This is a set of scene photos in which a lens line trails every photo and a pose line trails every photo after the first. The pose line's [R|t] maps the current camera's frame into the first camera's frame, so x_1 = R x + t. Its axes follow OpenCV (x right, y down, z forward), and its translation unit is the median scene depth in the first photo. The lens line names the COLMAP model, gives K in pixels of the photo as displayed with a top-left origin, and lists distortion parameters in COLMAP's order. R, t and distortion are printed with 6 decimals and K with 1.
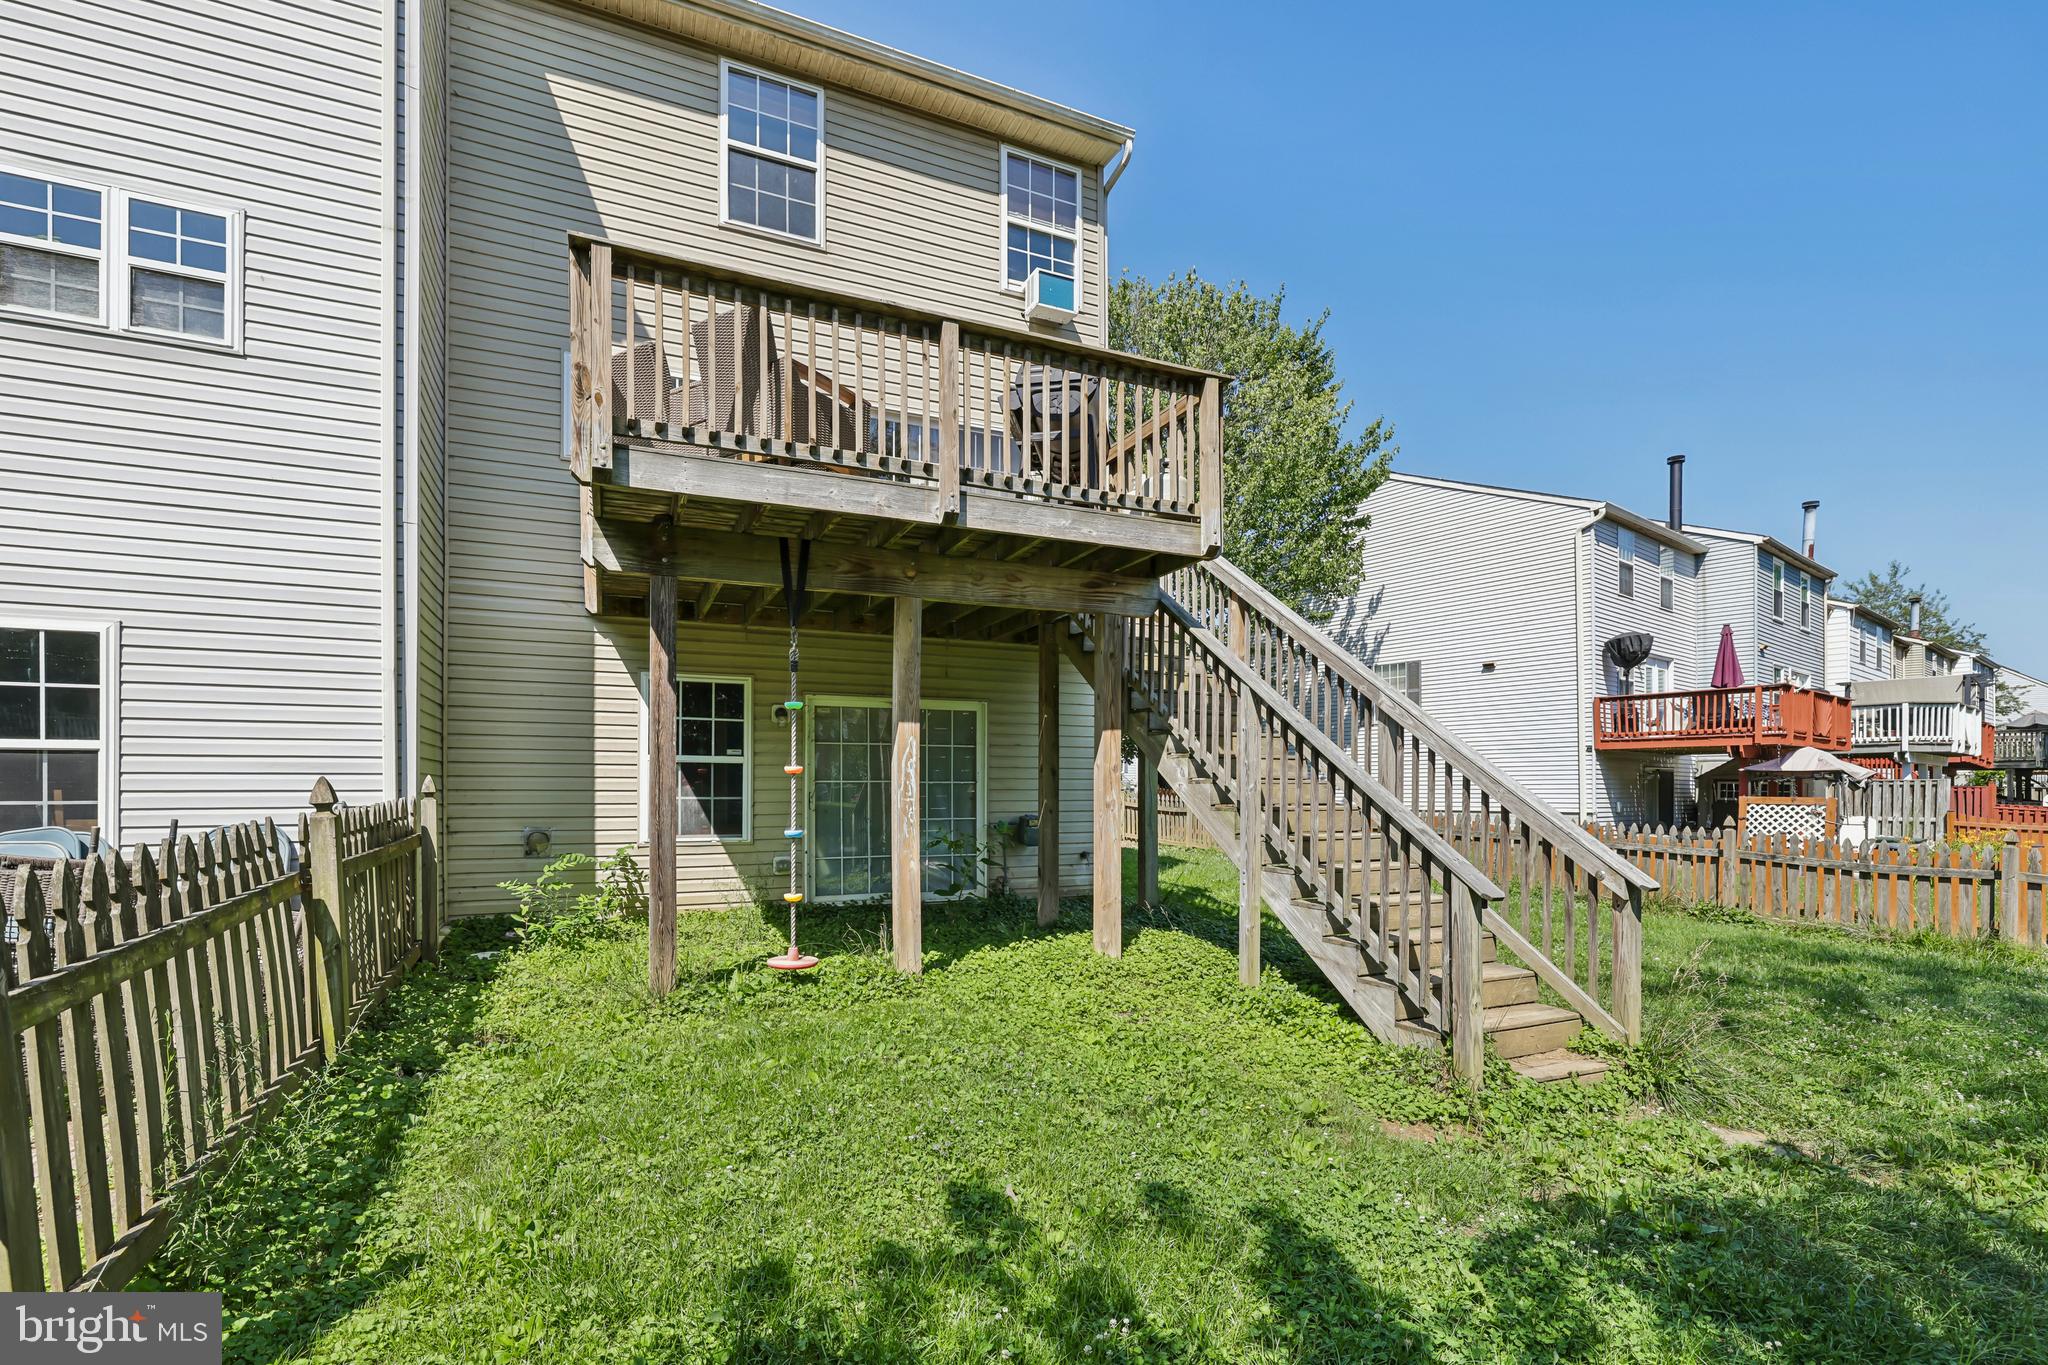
lens RADIAL K [[852.9, 0, 1024.0], [0, 852.9, 682.5], [0, 0, 1]] dist [-0.001008, 0.000248]
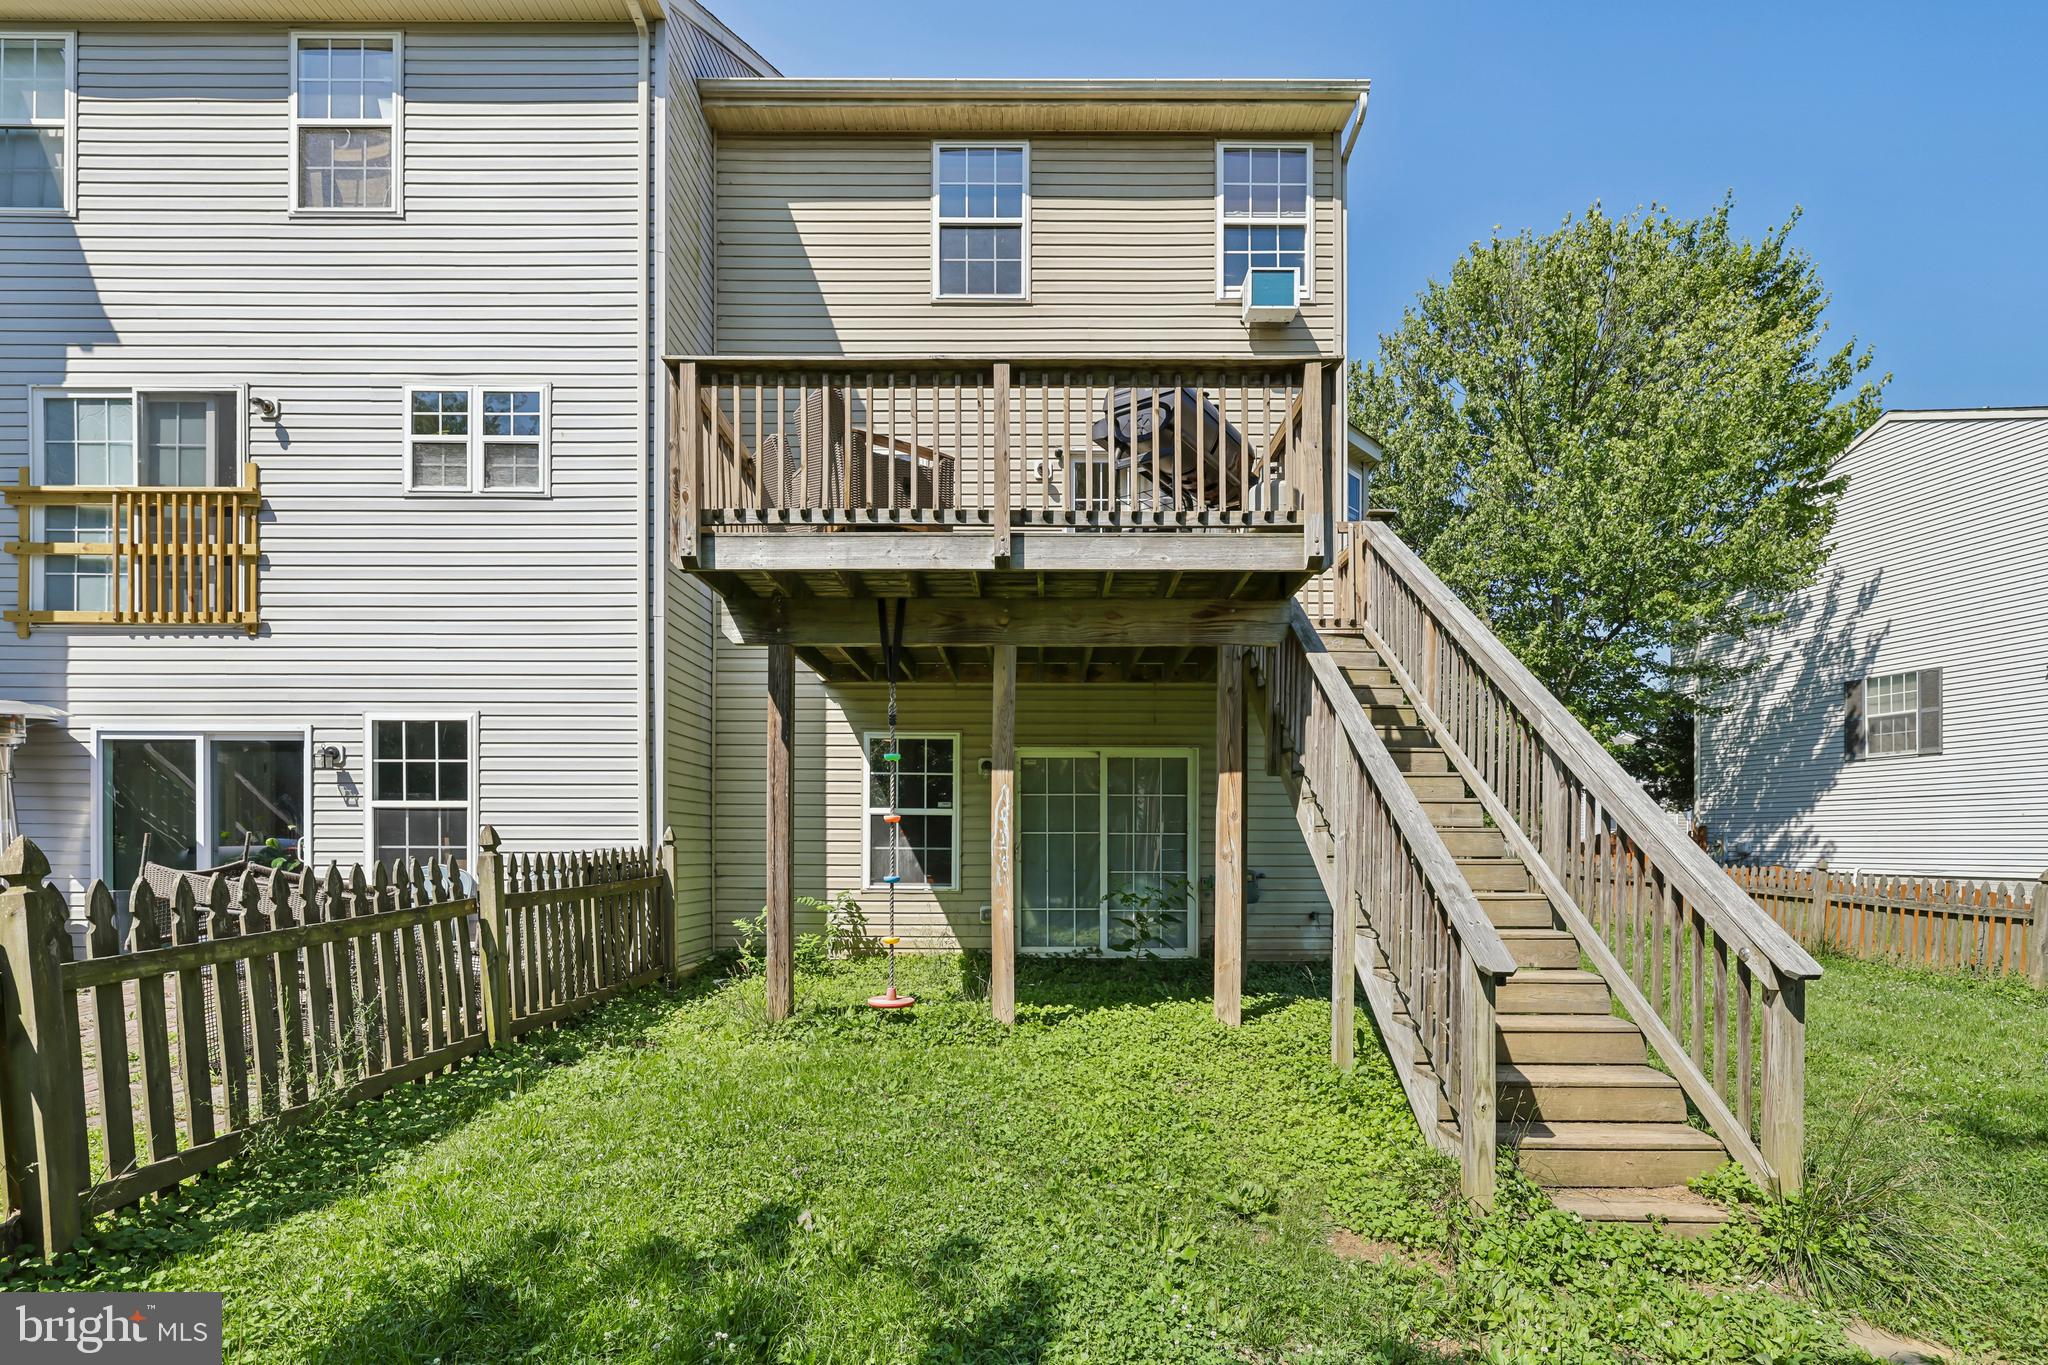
lens RADIAL K [[896.0, 0, 1023.3], [0, 896.0, 735.6], [0, 0, 1]] dist [-0.000400, 0.000184]
pose [[0.919776, -0.042914, -0.390091, 0.239479], [0.043926, 0.999015, -0.006330, 0.011026], [0.389978, -0.011313, 0.920754, 0.038520]]
